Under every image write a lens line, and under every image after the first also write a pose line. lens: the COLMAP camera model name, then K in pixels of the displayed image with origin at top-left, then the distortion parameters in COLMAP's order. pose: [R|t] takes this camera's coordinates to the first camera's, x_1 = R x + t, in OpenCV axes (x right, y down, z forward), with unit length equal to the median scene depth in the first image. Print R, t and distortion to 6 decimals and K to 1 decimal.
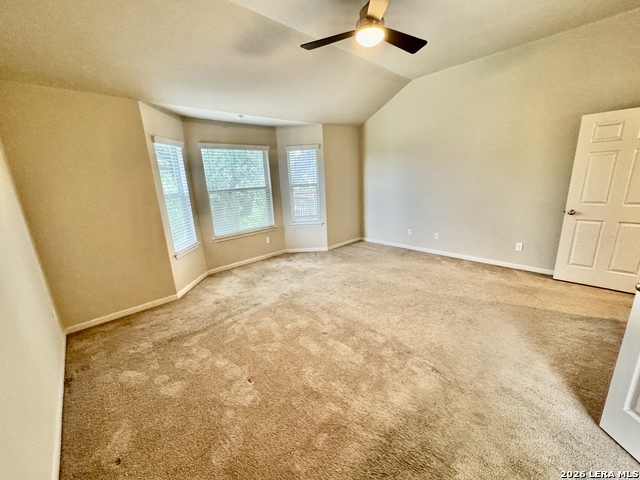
lens RADIAL K [[257.5, 0, 320.0], [0, 257.5, 241.6], [0, 0, 1]] dist [-0.000831, -0.000042]
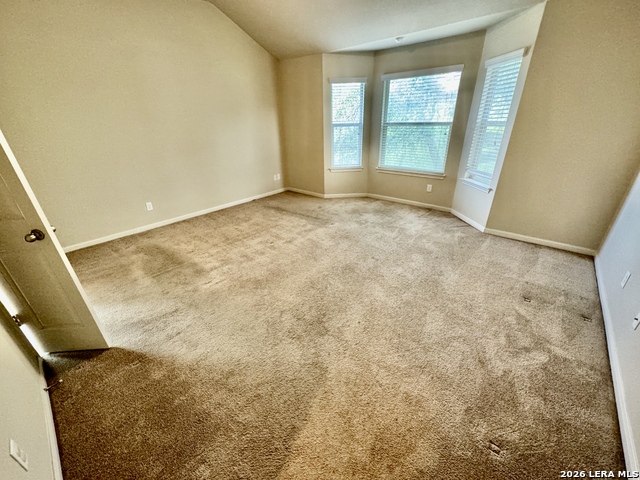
lens RADIAL K [[257.5, 0, 320.0], [0, 257.5, 241.6], [0, 0, 1]] dist [-0.000831, -0.000042]
pose [[0.089058, 0.472170, -0.876997, 0.749210], [-0.222262, 0.867715, 0.444601, -0.186478], [0.970911, 0.155328, 0.182223, 0.615059]]
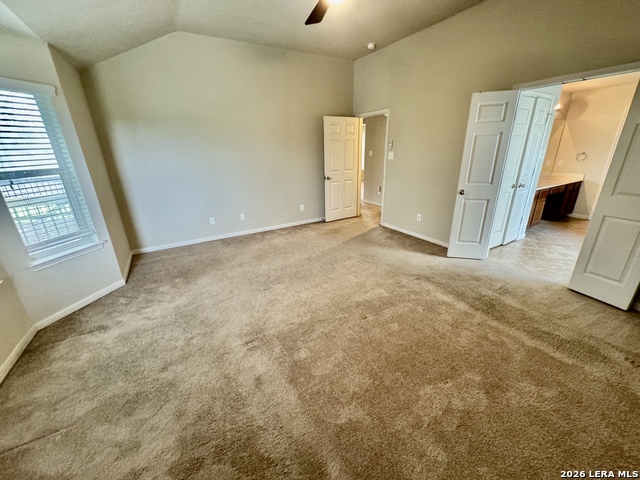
lens RADIAL K [[257.5, 0, 320.0], [0, 257.5, 241.6], [0, 0, 1]] dist [-0.000831, -0.000042]
pose [[0.221556, -0.296040, 0.929125, -0.500555], [0.253387, 0.937553, 0.238304, -0.106824], [-0.941652, 0.182630, 0.282734, 0.515893]]
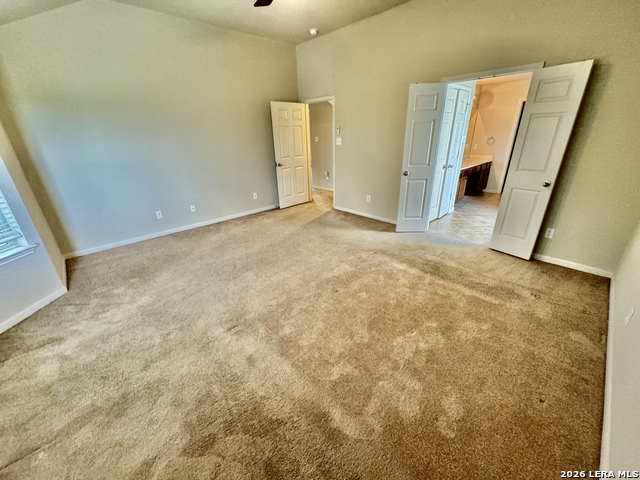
lens RADIAL K [[257.5, 0, 320.0], [0, 257.5, 241.6], [0, 0, 1]] dist [-0.000831, -0.000042]
pose [[-0.002198, -0.349233, 0.937034, -0.544162], [0.271083, 0.901741, 0.336715, -0.118589], [-0.962554, 0.254754, 0.092689, 0.564733]]
